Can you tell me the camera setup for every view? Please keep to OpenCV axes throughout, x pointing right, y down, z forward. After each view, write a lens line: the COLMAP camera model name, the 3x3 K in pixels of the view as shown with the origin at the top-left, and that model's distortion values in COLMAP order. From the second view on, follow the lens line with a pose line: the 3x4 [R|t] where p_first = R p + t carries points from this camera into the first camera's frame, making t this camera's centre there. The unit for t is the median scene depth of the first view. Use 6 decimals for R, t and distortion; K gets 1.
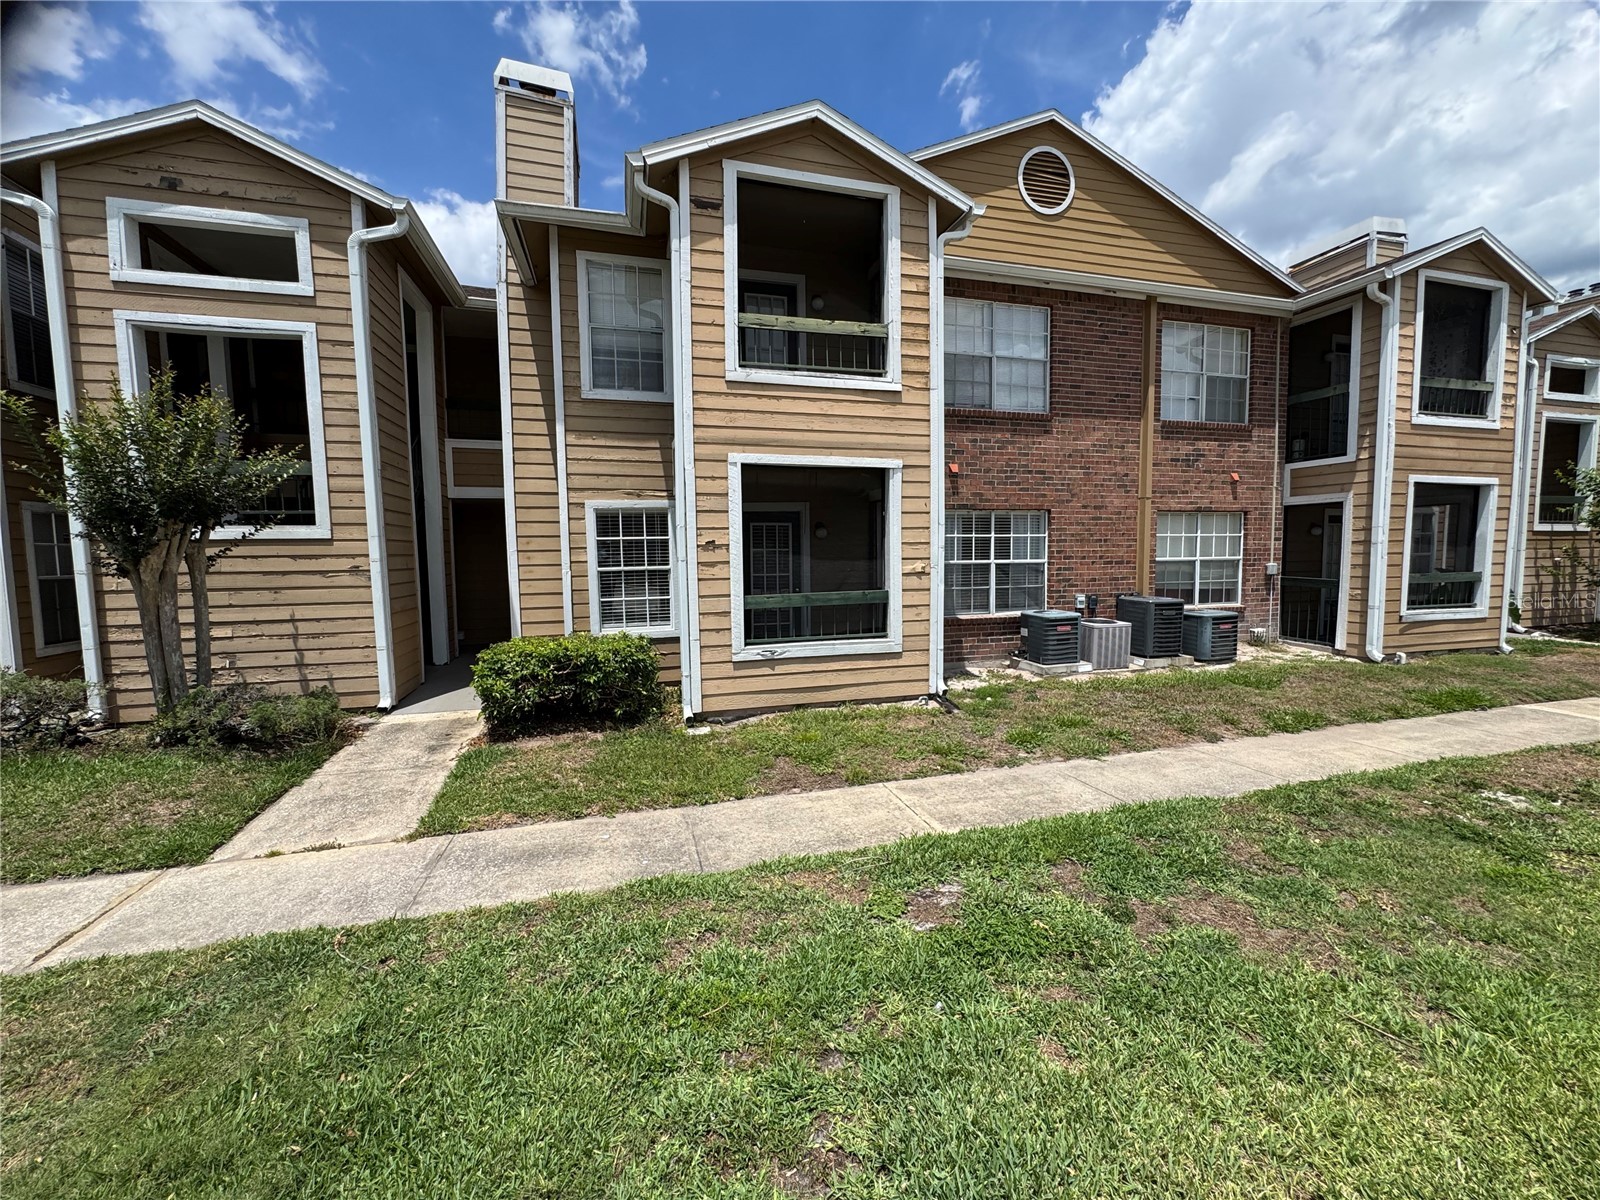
lens RADIAL K [[639.3, 0, 800.0], [0, 639.3, 600.0], [0, 0, 1]] dist [-0.004579, 0.000199]
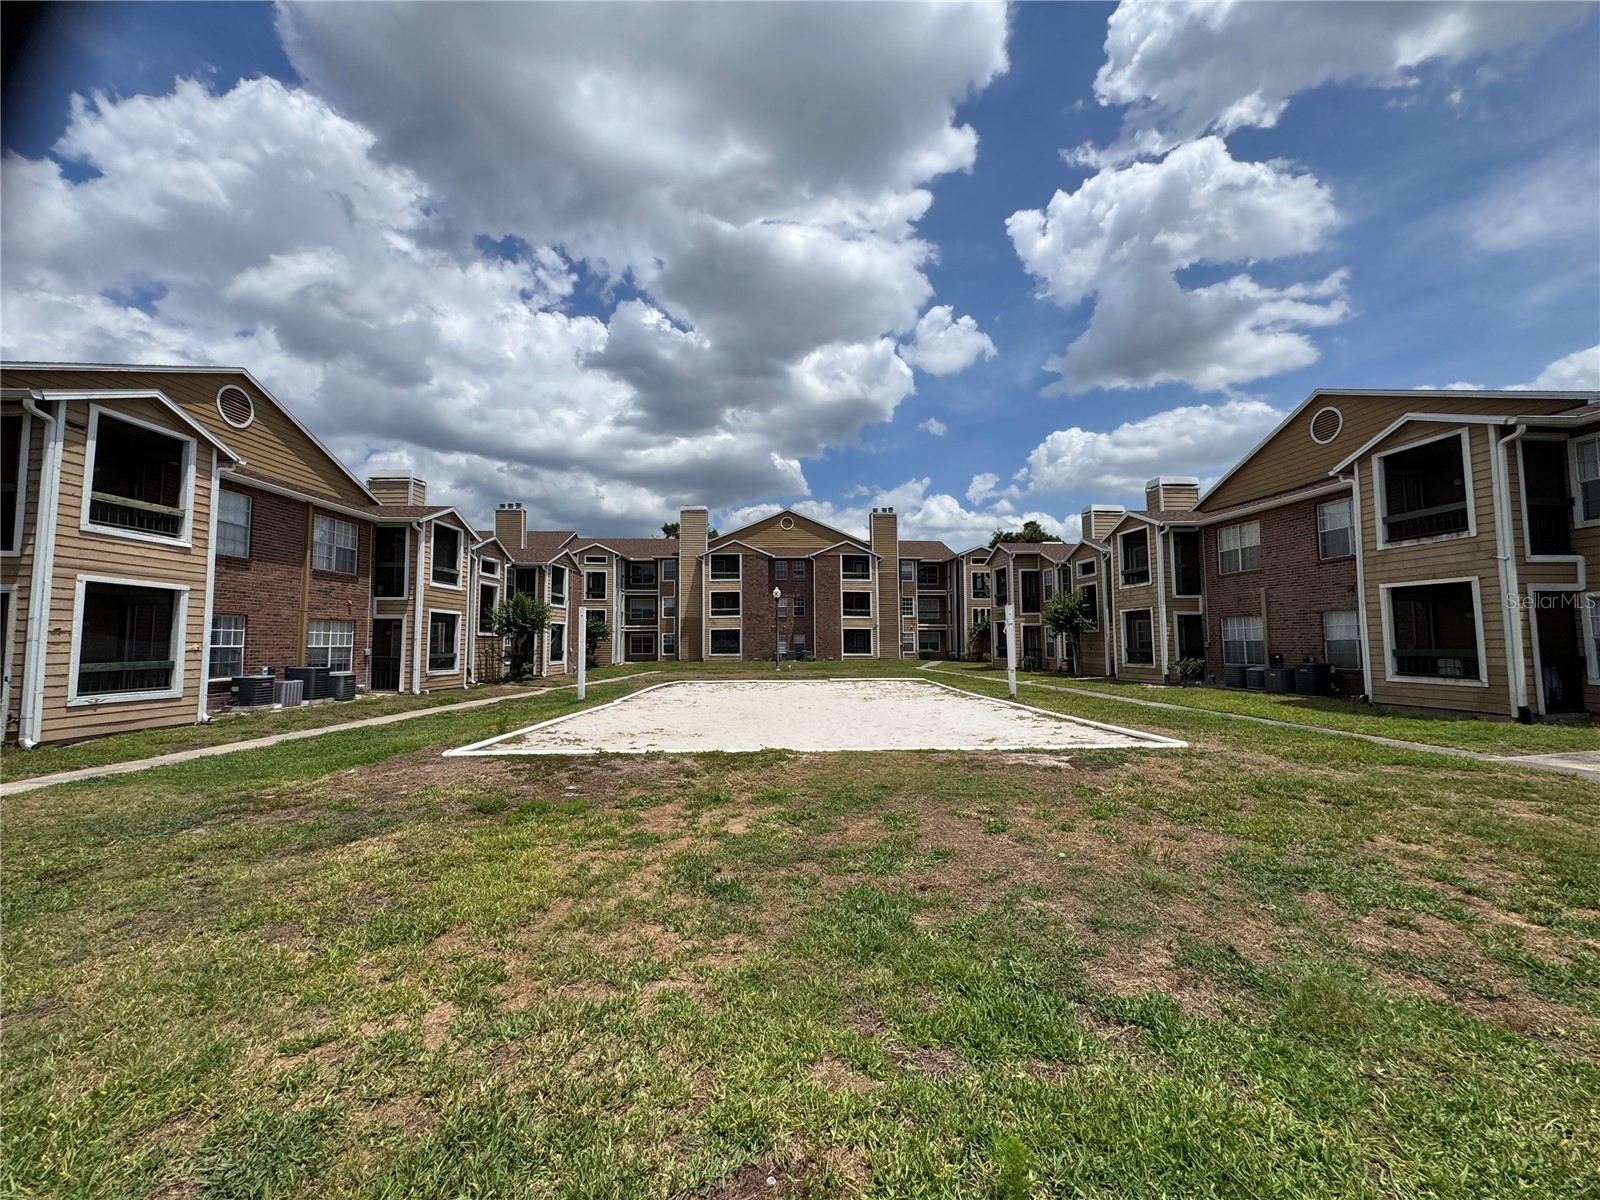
lens RADIAL K [[639.3, 0, 800.0], [0, 639.3, 600.0], [0, 0, 1]] dist [-0.004579, 0.000199]
pose [[0.274701, 0.078129, 0.958350, -0.796861], [0.070604, 0.992364, -0.101140, 0.086577], [-0.958934, 0.095447, 0.267087, -0.811253]]
